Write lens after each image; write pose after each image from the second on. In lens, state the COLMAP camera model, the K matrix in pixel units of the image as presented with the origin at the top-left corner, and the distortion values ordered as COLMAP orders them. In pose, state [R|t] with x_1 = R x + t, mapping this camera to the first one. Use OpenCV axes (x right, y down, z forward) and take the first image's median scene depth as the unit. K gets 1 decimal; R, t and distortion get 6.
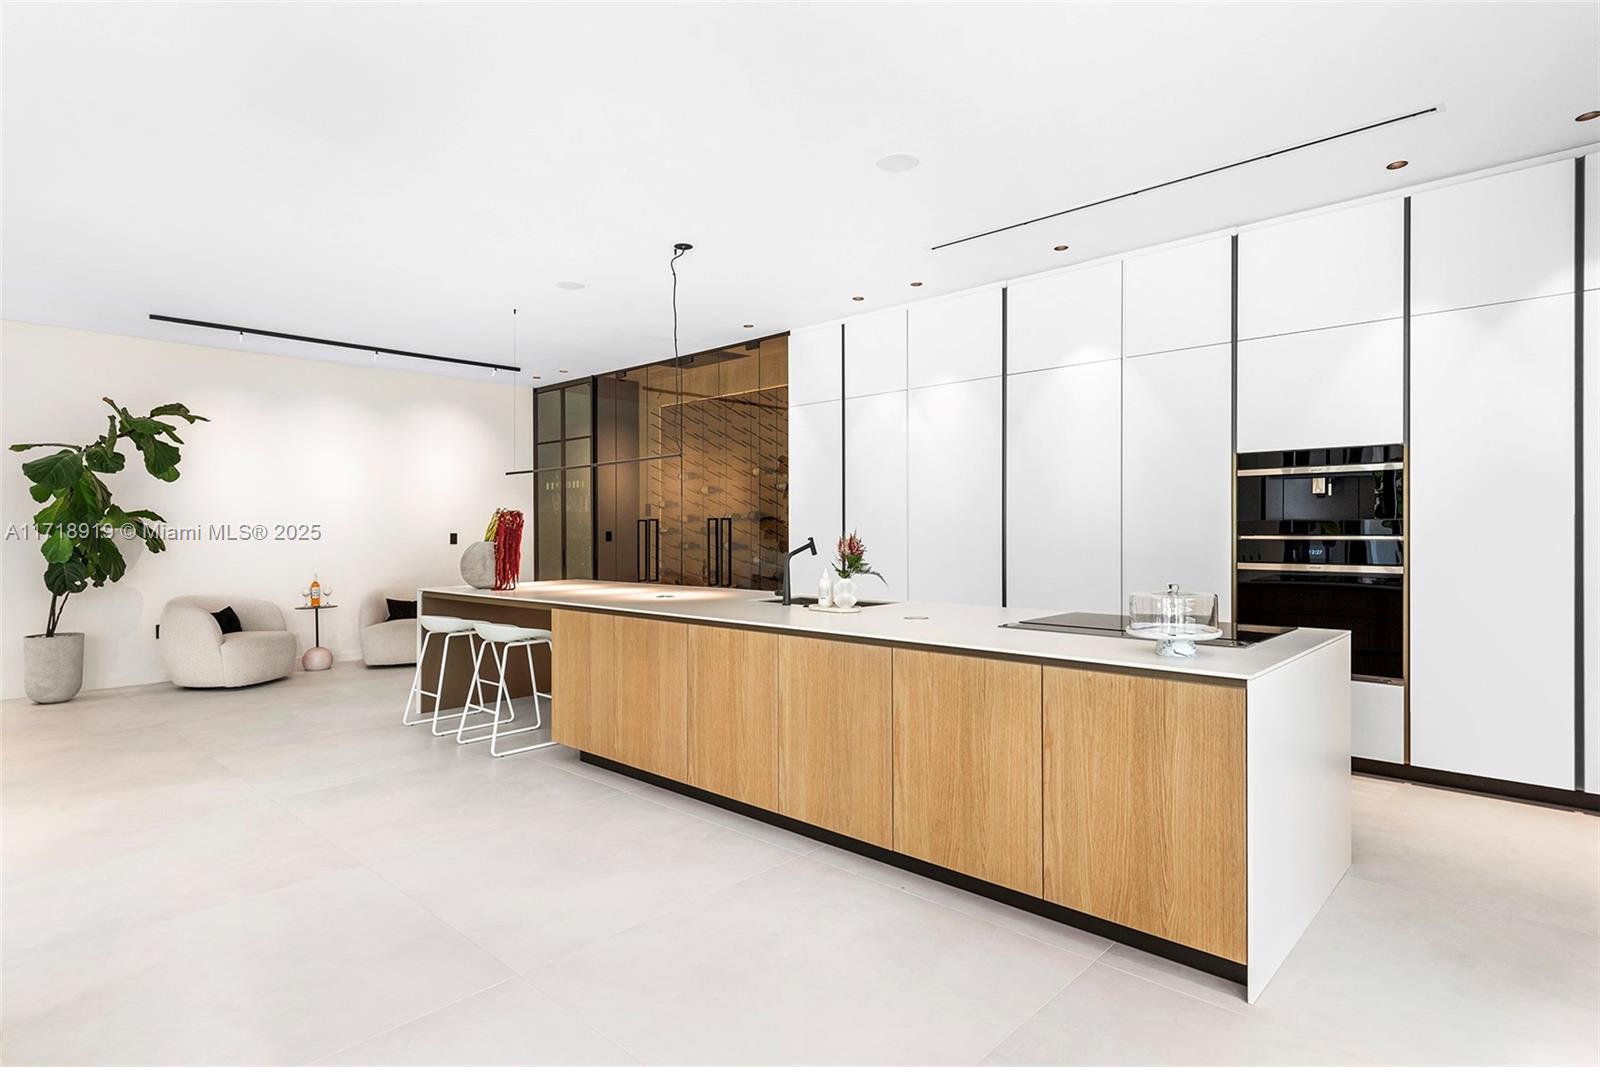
lens RADIAL K [[859.6, 0, 798.7], [0, 859.6, 535.2], [0, 0, 1]] dist [-0.002936, -0.000833]
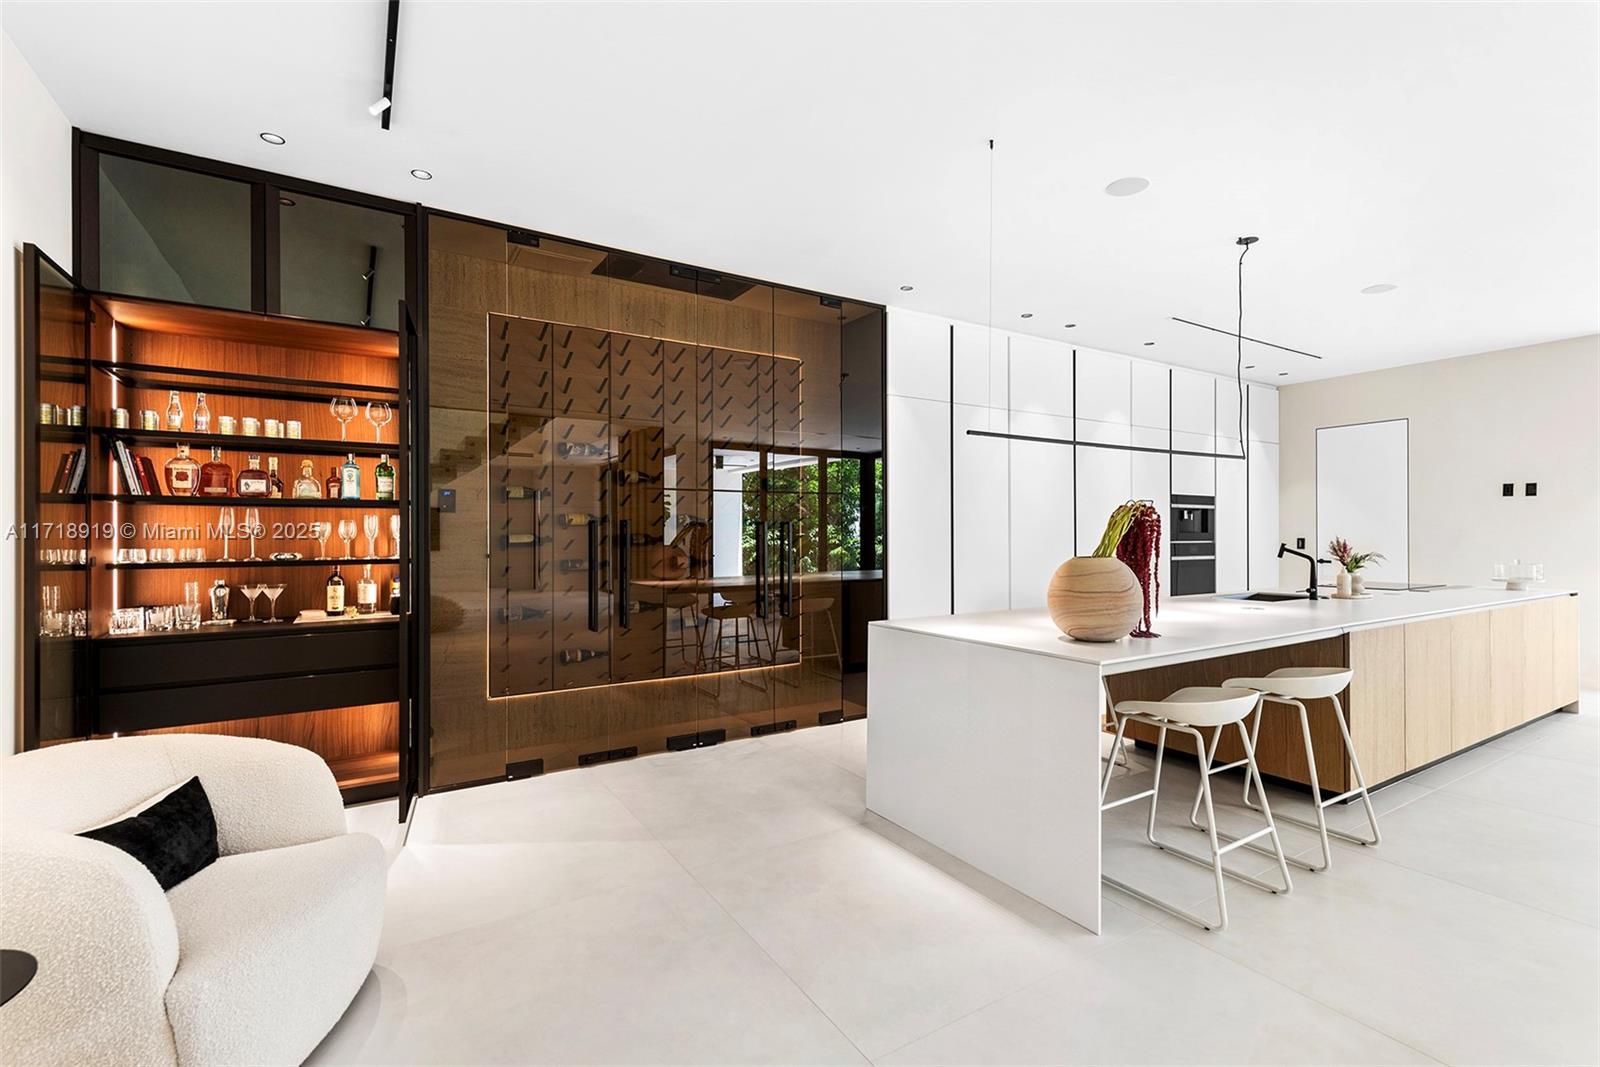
lens RADIAL K [[714.3, 0, 802.6], [0, 714.3, 533.7], [0, 0, 1]] dist [0.000595, 0.000038]
pose [[0.264969, 0.003667, 0.964250, -0.776311], [0.002404, 0.999987, -0.004463, -0.007002], [-0.964254, 0.003501, 0.264956, 0.955170]]
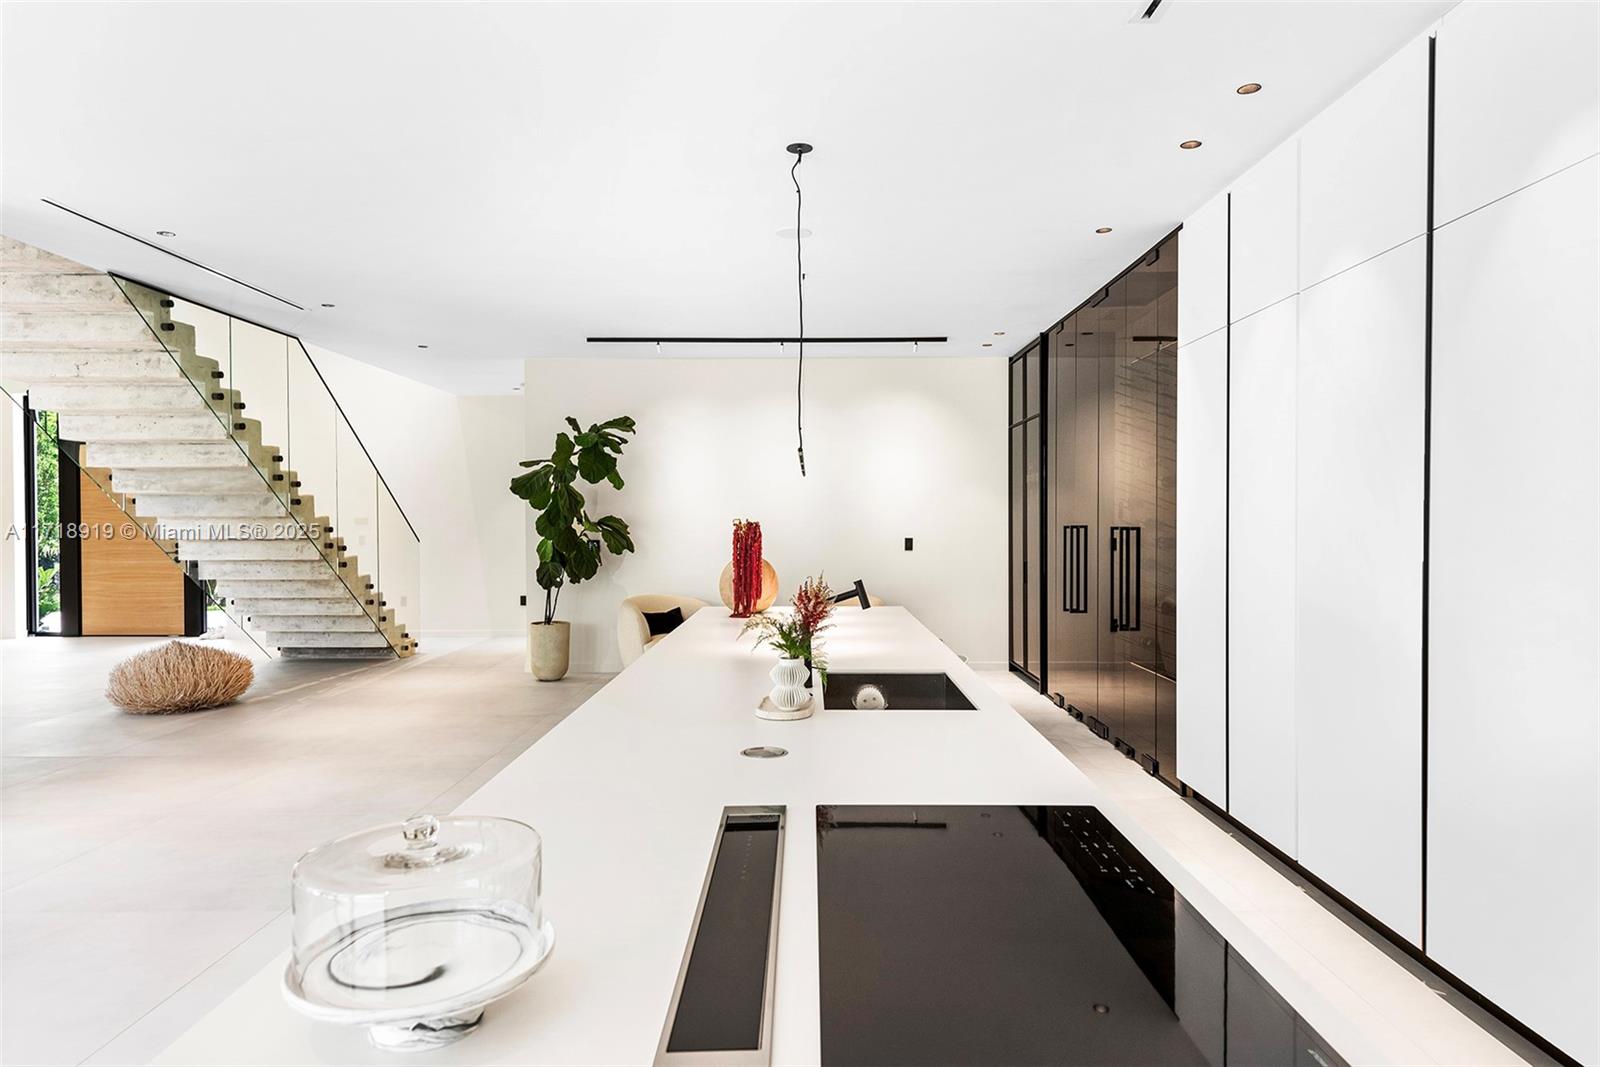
lens RADIAL K [[974.5, 0, 801.1], [0, 974.5, 531.5], [0, 0, 1]] dist [0.005429, -0.000256]
pose [[0.677742, 0.014101, -0.735165, 0.343828], [-0.007039, 0.999895, 0.012689, -0.027690], [0.735266, -0.003425, 0.677770, 0.352011]]
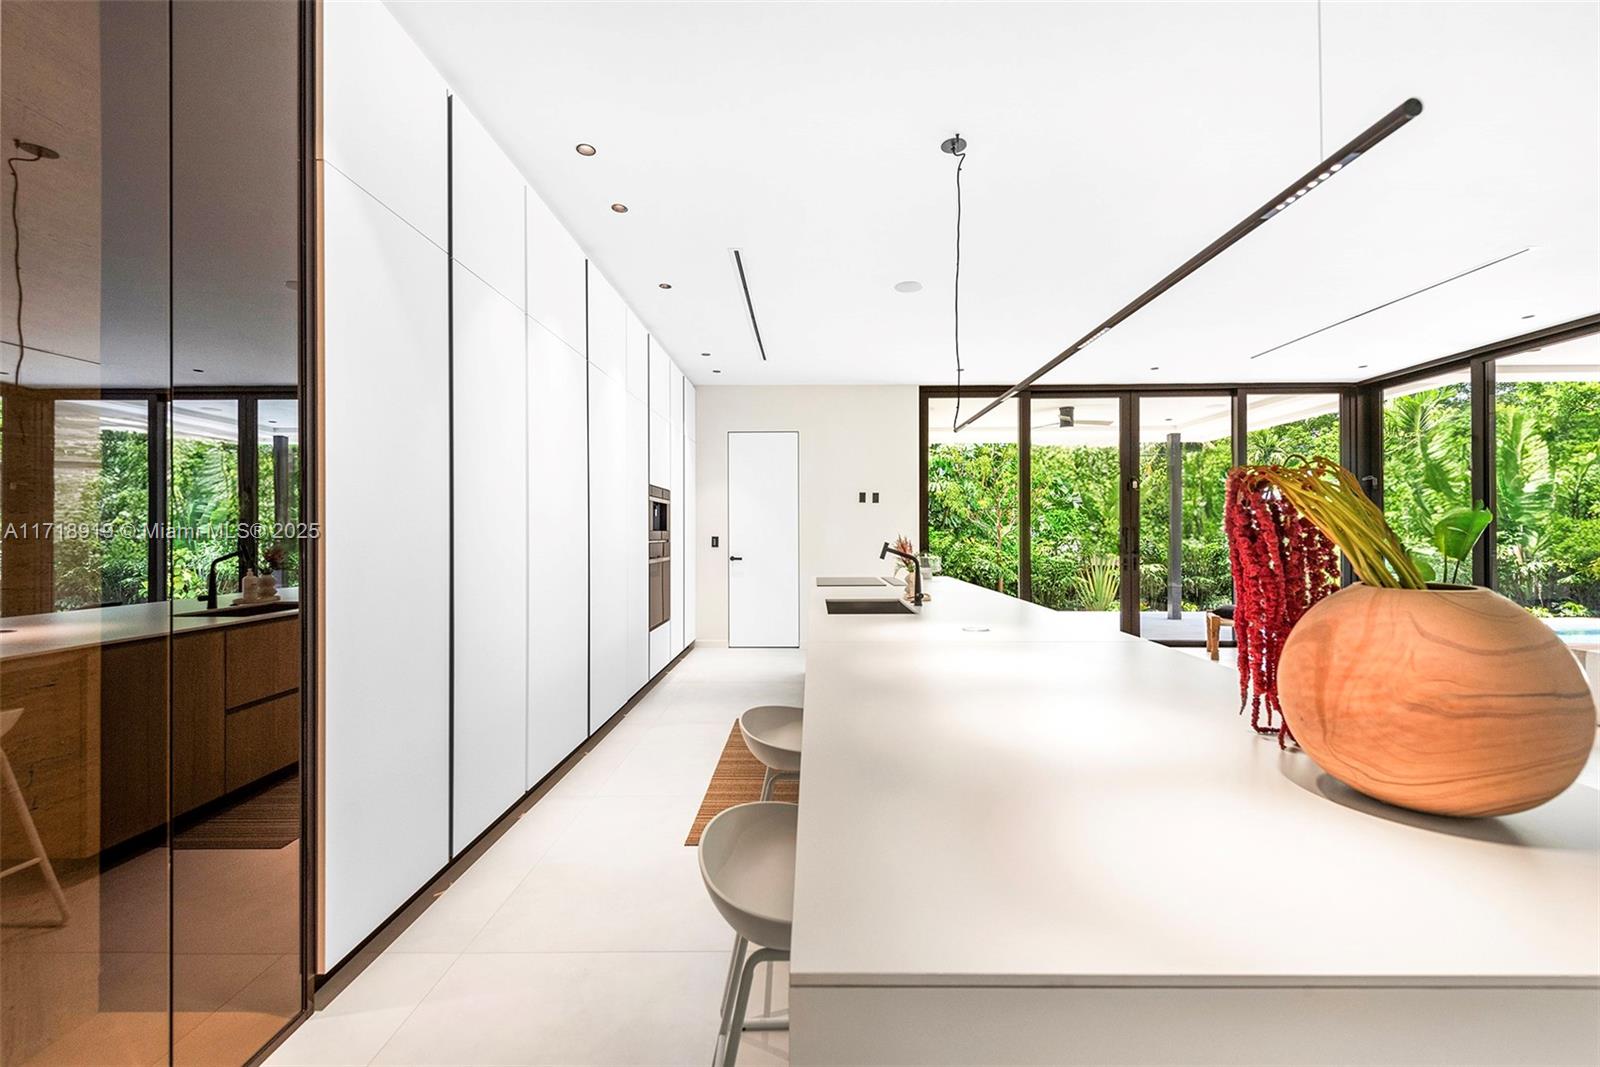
lens RADIAL K [[647.9, 0, 814.8], [0, 647.9, 530.8], [0, 0, 1]] dist [0.001640, 0.000119]
pose [[-0.695338, 0.004670, 0.718667, -0.331384], [0.002494, 0.999989, -0.004085, -0.007524], [-0.718678, -0.001048, -0.695342, 1.112117]]
